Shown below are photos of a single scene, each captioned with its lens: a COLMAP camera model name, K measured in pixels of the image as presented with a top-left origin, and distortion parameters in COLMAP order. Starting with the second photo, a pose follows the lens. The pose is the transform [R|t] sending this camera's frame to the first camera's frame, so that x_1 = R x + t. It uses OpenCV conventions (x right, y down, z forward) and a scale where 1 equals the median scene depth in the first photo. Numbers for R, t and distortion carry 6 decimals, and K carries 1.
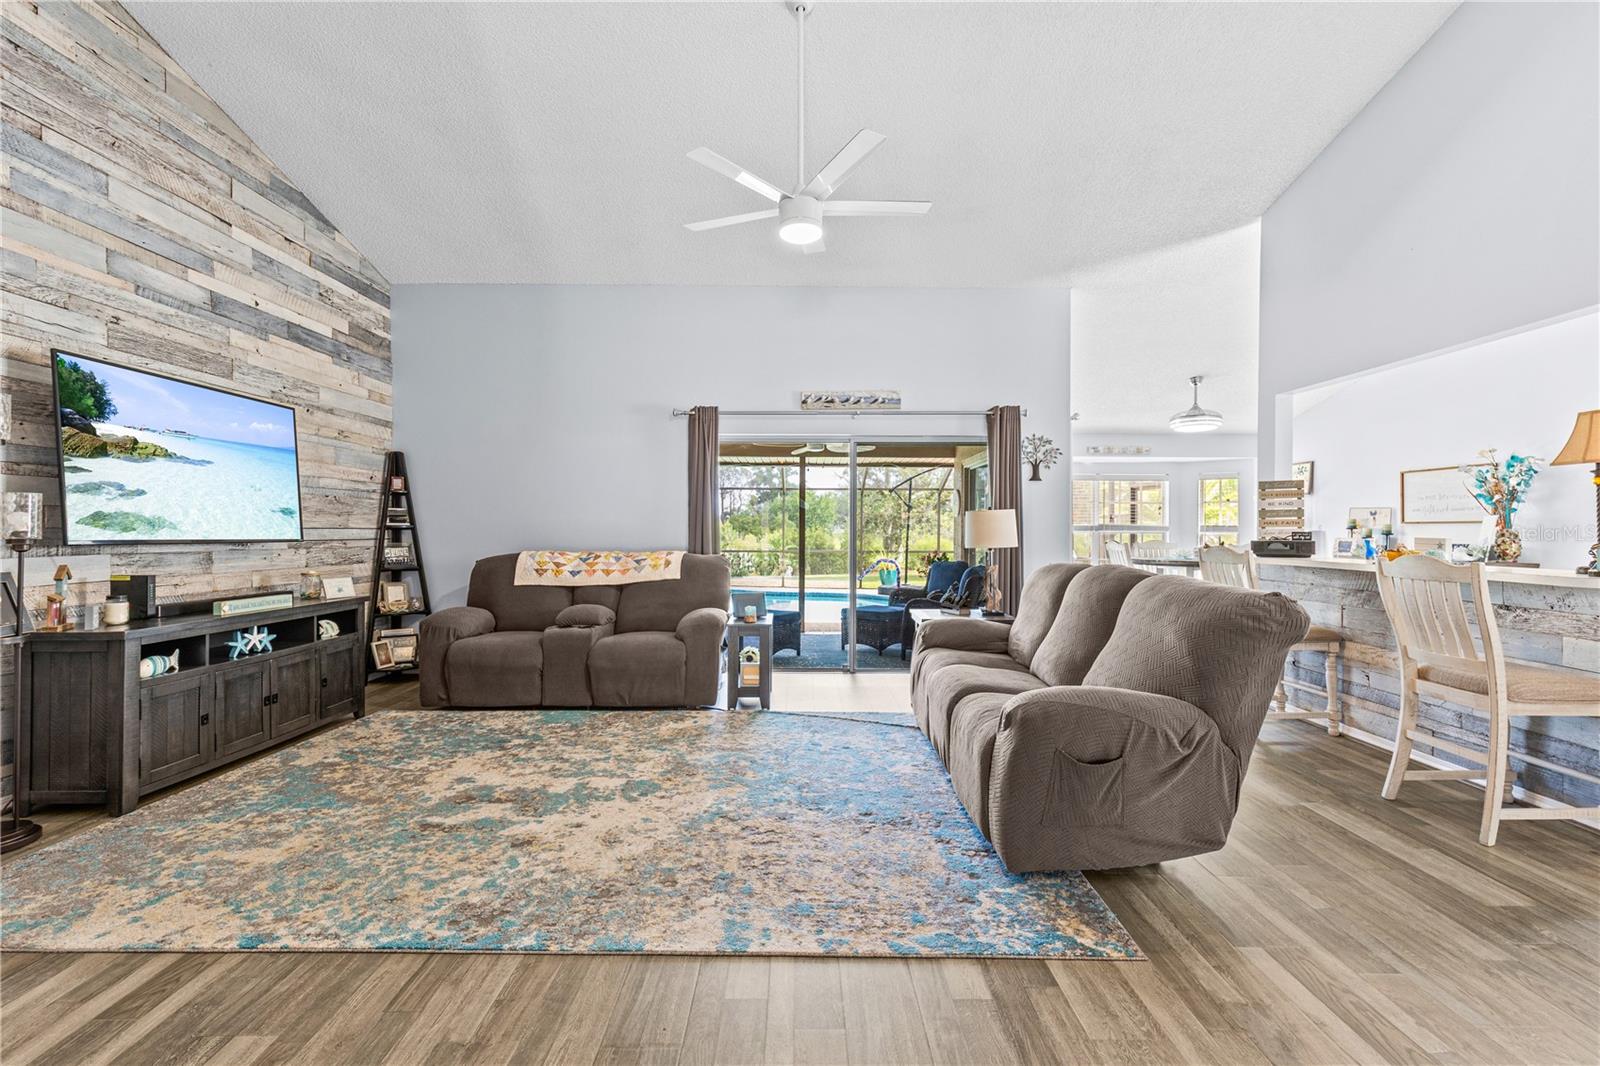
lens RADIAL K [[721.0, 0, 809.1], [0, 721.0, 525.4], [0, 0, 1]] dist [0.008635, -0.001066]
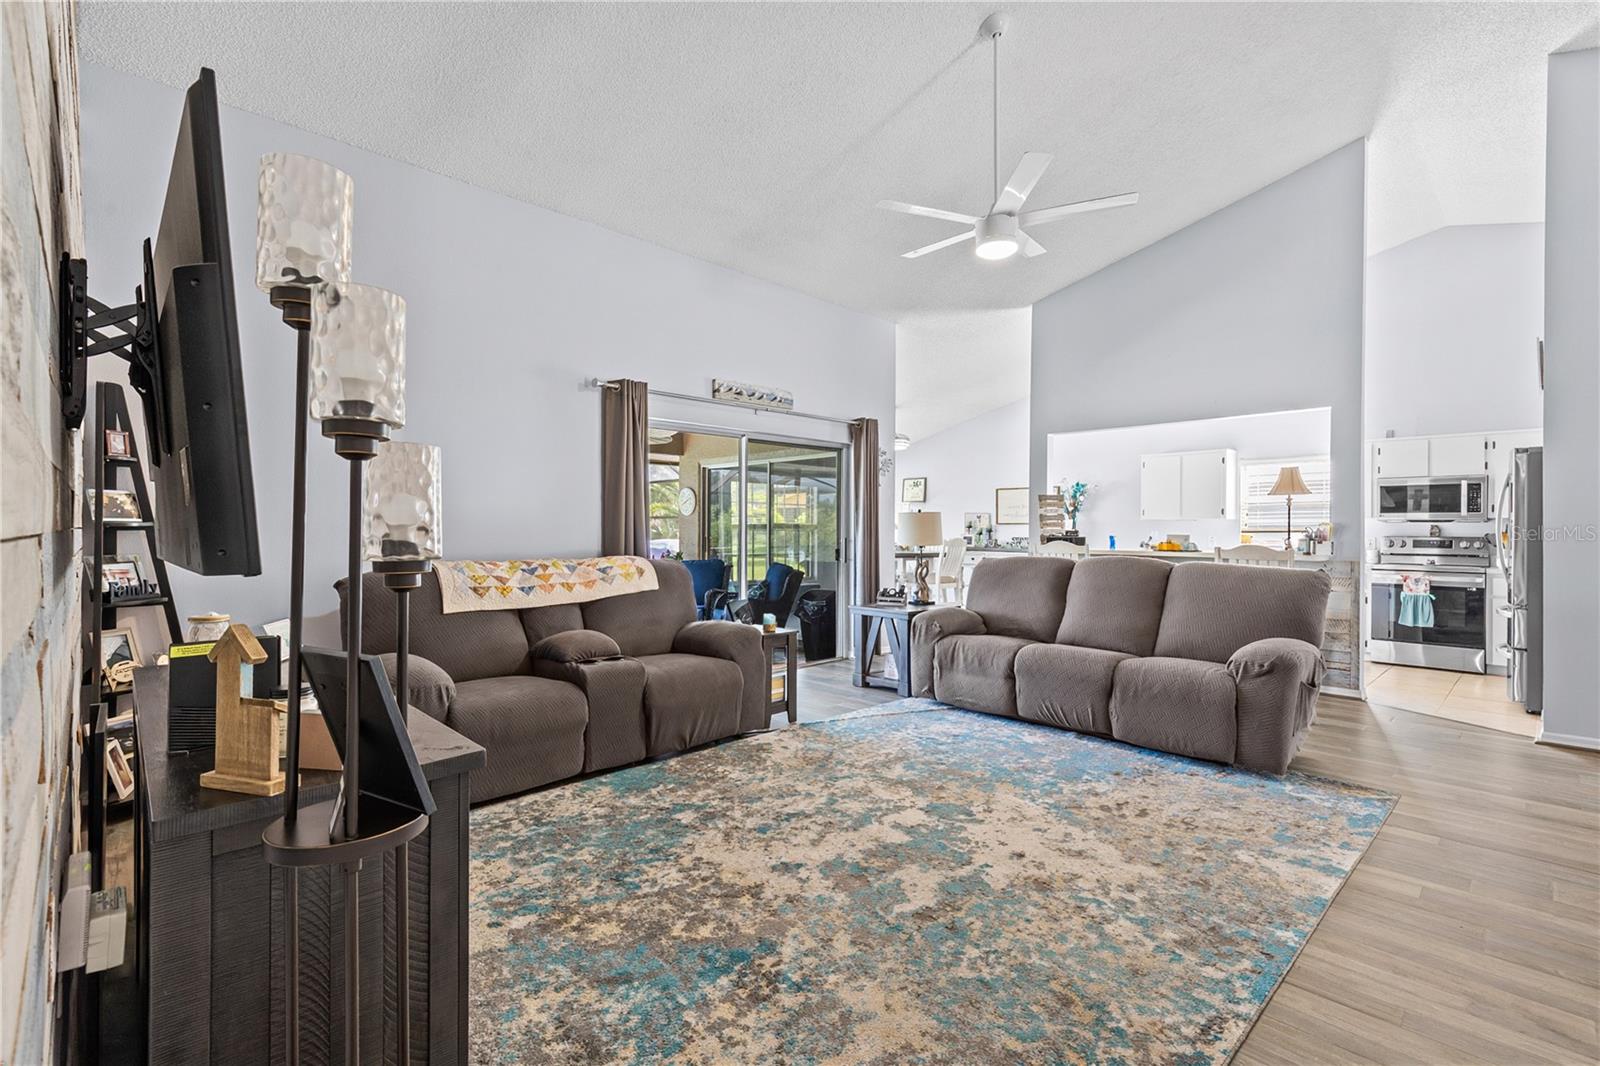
lens RADIAL K [[719.8, 0, 801.4], [0, 719.8, 527.1], [0, 0, 1]] dist [0.008399, -0.000807]
pose [[0.722123, 0.000967, 0.691764, -0.867907], [-0.005608, 0.999974, 0.004456, -0.002467], [-0.691742, -0.007097, 0.722110, 0.401397]]
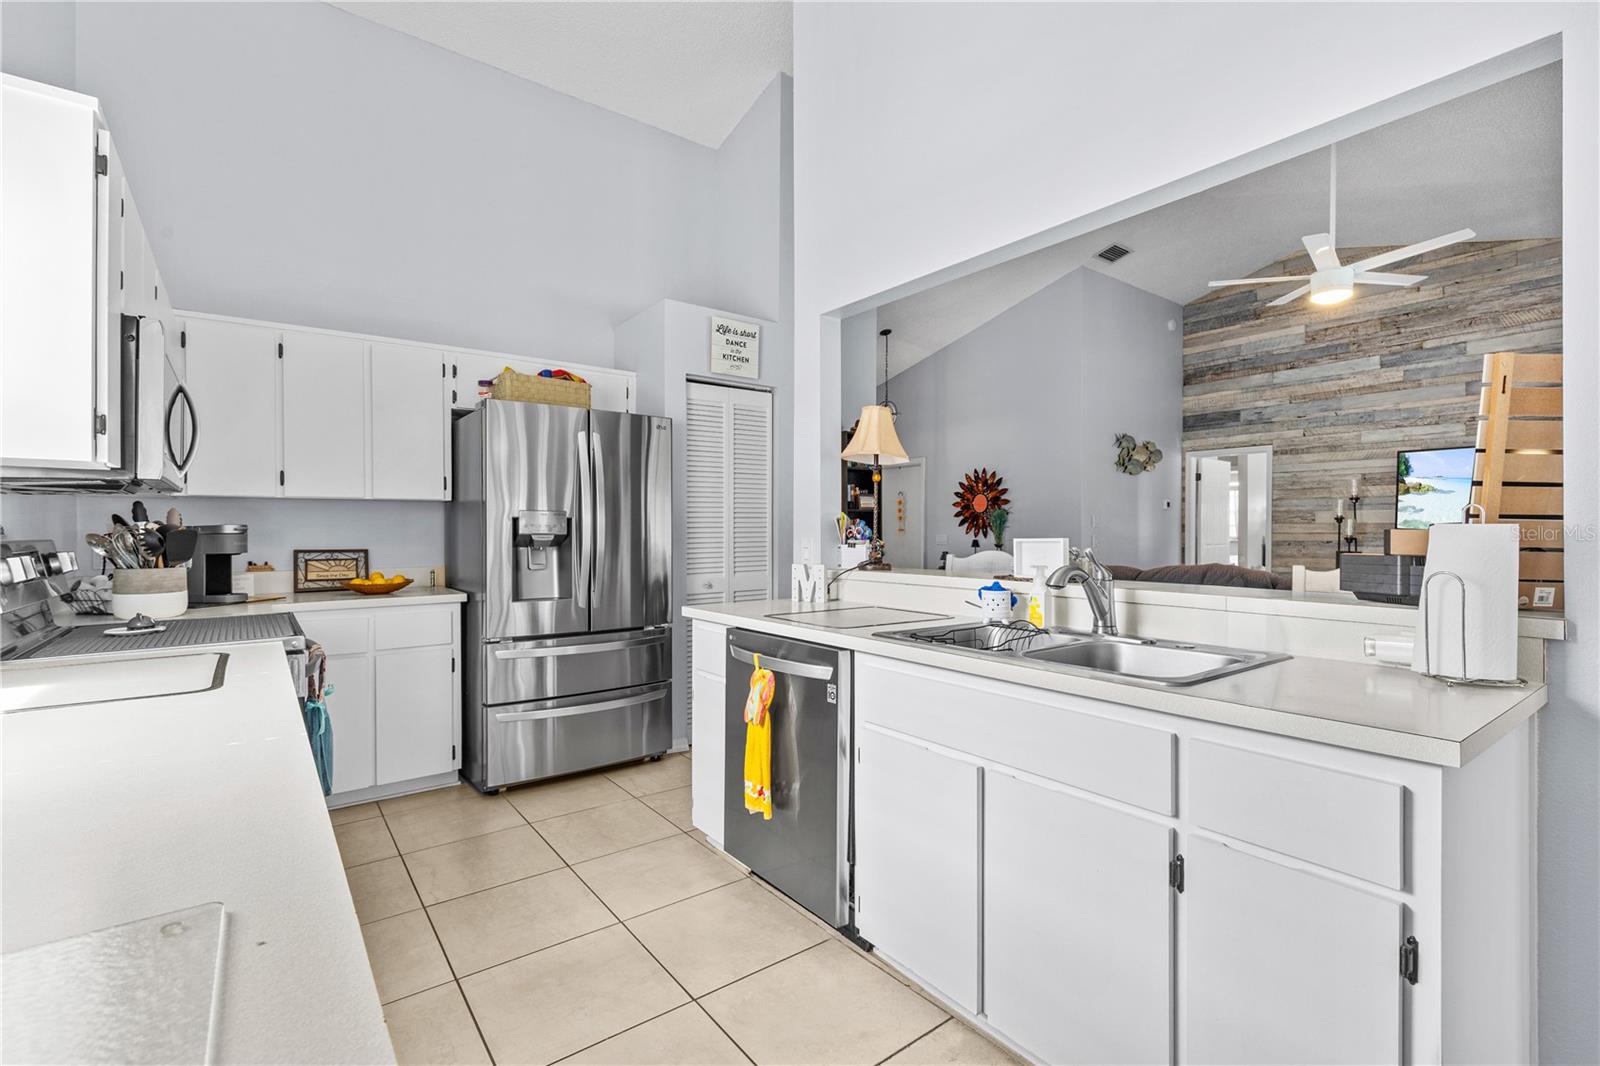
lens RADIAL K [[719.8, 0, 801.4], [0, 719.8, 527.1], [0, 0, 1]] dist [0.008399, -0.000807]
pose [[-0.800813, -0.010649, -0.598819, 1.358905], [-0.003502, 0.999908, -0.013099, 0.015619], [0.598904, -0.008393, -0.800777, 1.337333]]
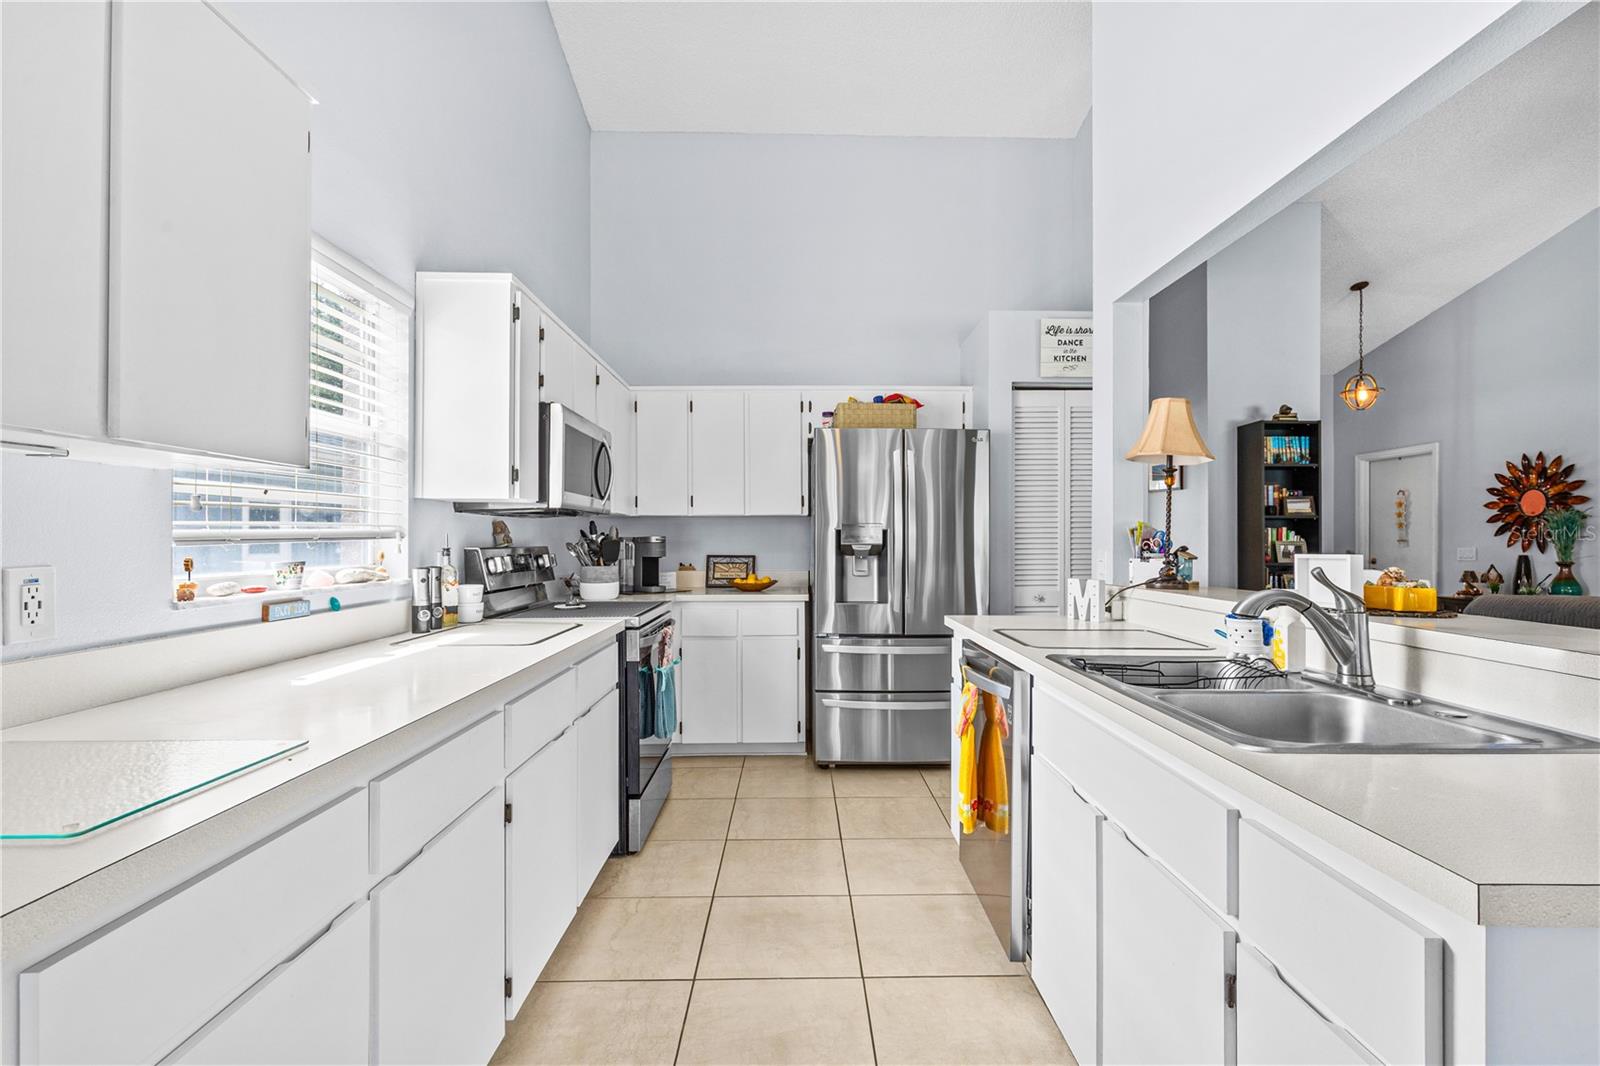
lens RADIAL K [[724.2, 0, 807.2], [0, 724.2, 532.9], [0, 0, 1]] dist [0.004012, -0.000536]
pose [[-0.999912, -0.009914, -0.008790, 1.172356], [-0.009796, 0.999862, -0.013436, 0.012441], [0.008922, -0.013349, -0.999871, 1.431183]]
